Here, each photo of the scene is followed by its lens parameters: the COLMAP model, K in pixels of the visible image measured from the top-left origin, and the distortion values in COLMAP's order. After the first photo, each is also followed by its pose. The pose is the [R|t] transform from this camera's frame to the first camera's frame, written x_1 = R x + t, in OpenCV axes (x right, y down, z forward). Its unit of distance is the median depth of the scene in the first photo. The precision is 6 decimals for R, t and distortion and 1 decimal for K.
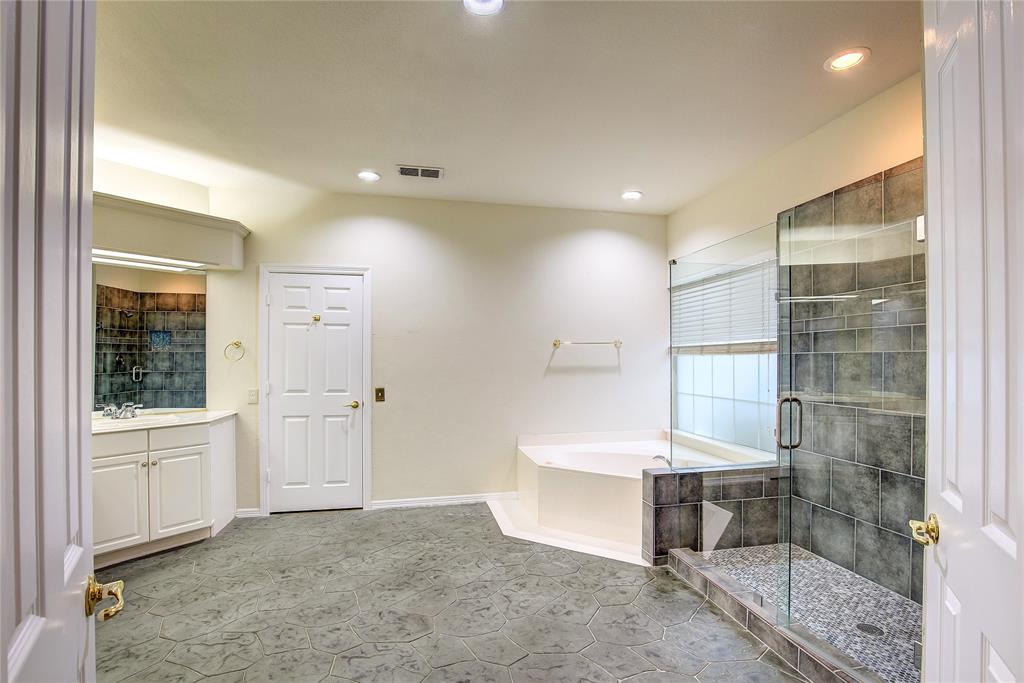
lens RADIAL K [[468.5, 0, 514.2], [0, 468.5, 344.6], [0, 0, 1]] dist [-0.040376, 0.010134]
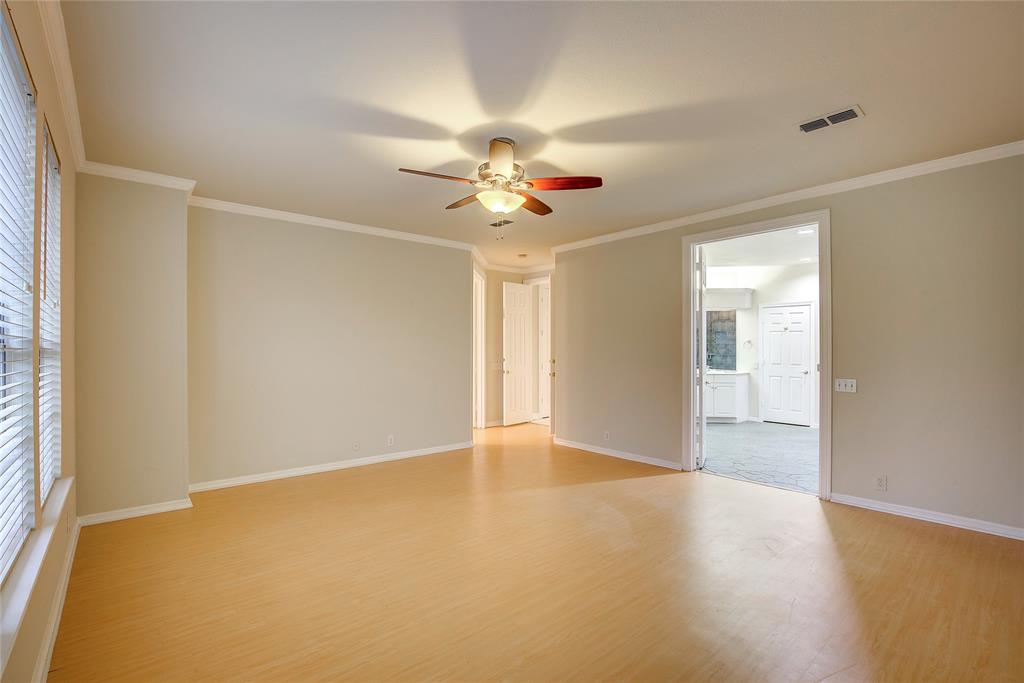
lens RADIAL K [[468.5, 0, 514.2], [0, 468.5, 344.6], [0, 0, 1]] dist [-0.040376, 0.010134]
pose [[0.470600, 0.006307, -0.882324, 0.756051], [0.014226, 0.999790, 0.014734, -0.031880], [0.882232, -0.019486, 0.470411, -0.941979]]
